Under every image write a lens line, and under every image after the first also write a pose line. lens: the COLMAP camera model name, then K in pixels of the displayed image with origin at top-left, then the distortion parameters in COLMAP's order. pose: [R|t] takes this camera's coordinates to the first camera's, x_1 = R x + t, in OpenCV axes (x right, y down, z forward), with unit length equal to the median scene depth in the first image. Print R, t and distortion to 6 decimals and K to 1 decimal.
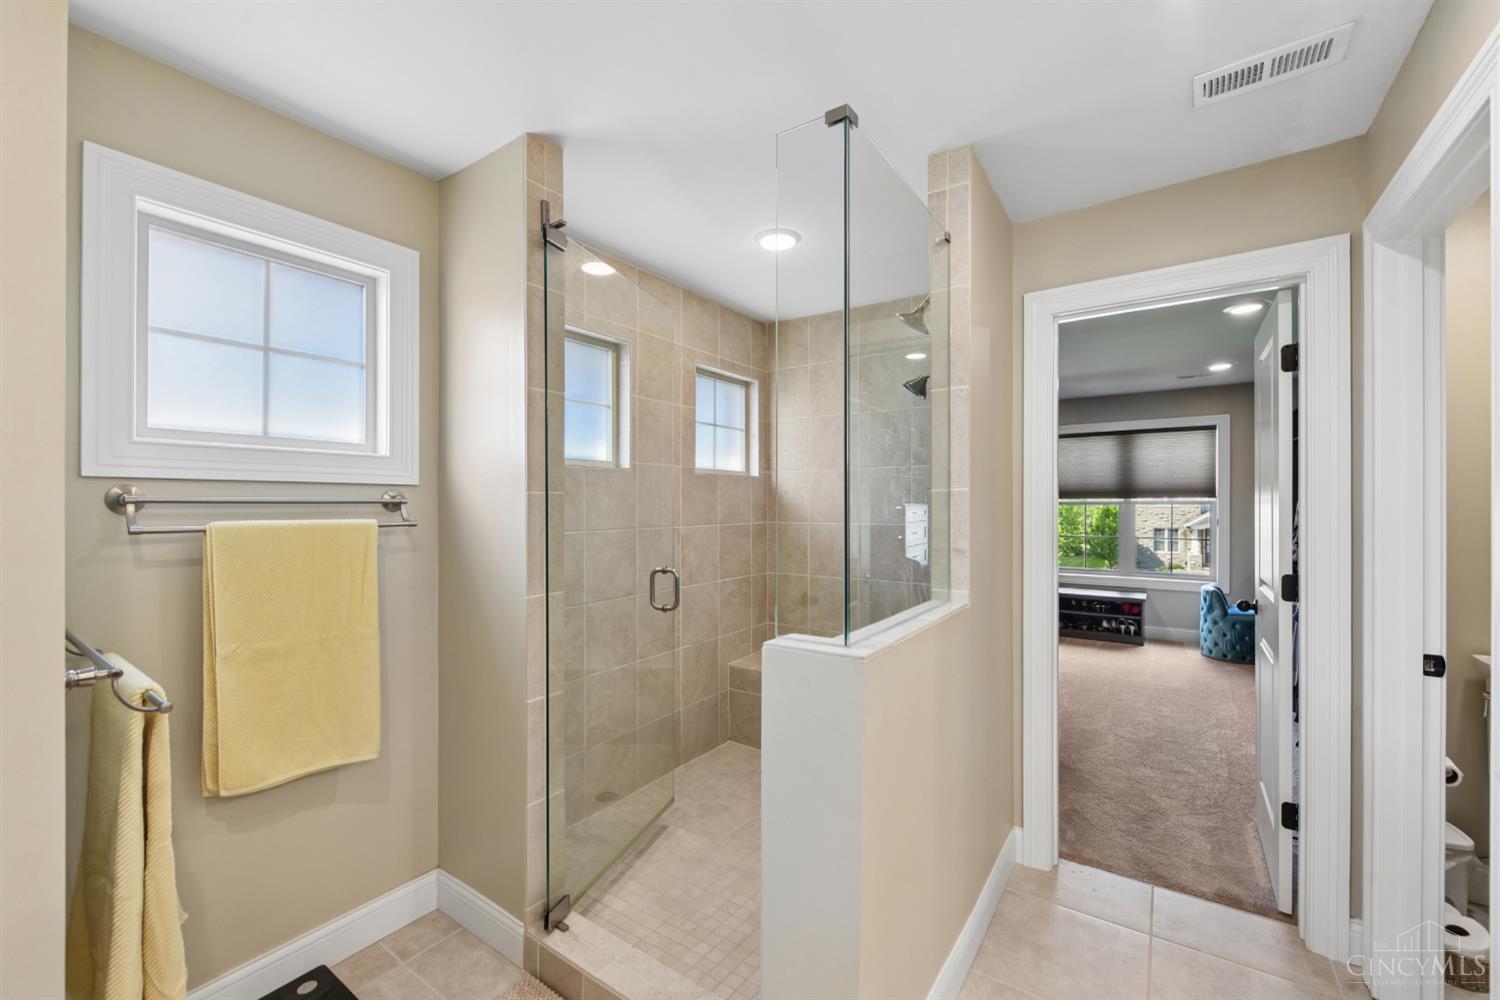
lens RADIAL K [[611.5, 0, 759.0], [0, 611.5, 505.1], [0, 0, 1]] dist [-0.020285, -0.001365]
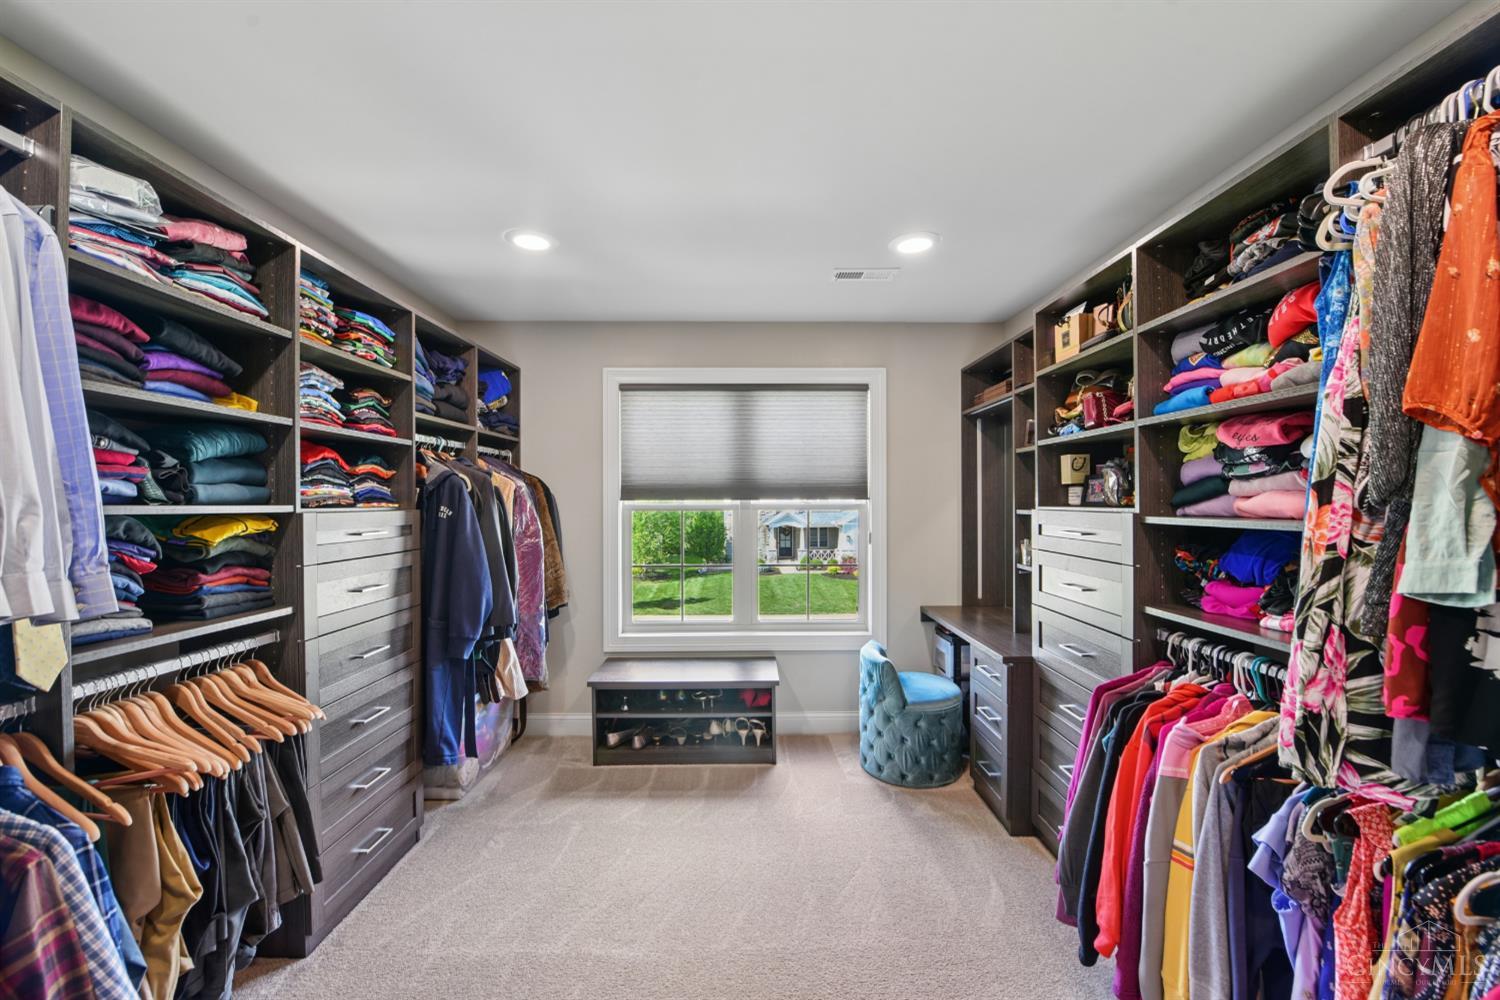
lens RADIAL K [[611.5, 0, 754.5], [0, 611.5, 504.2], [0, 0, 1]] dist [-0.020285, -0.001365]
pose [[0.823331, -0.001614, 0.567559, 0.294607], [0.004305, 0.999985, -0.003401, -0.005468], [-0.567545, 0.005243, 0.823325, 0.538487]]
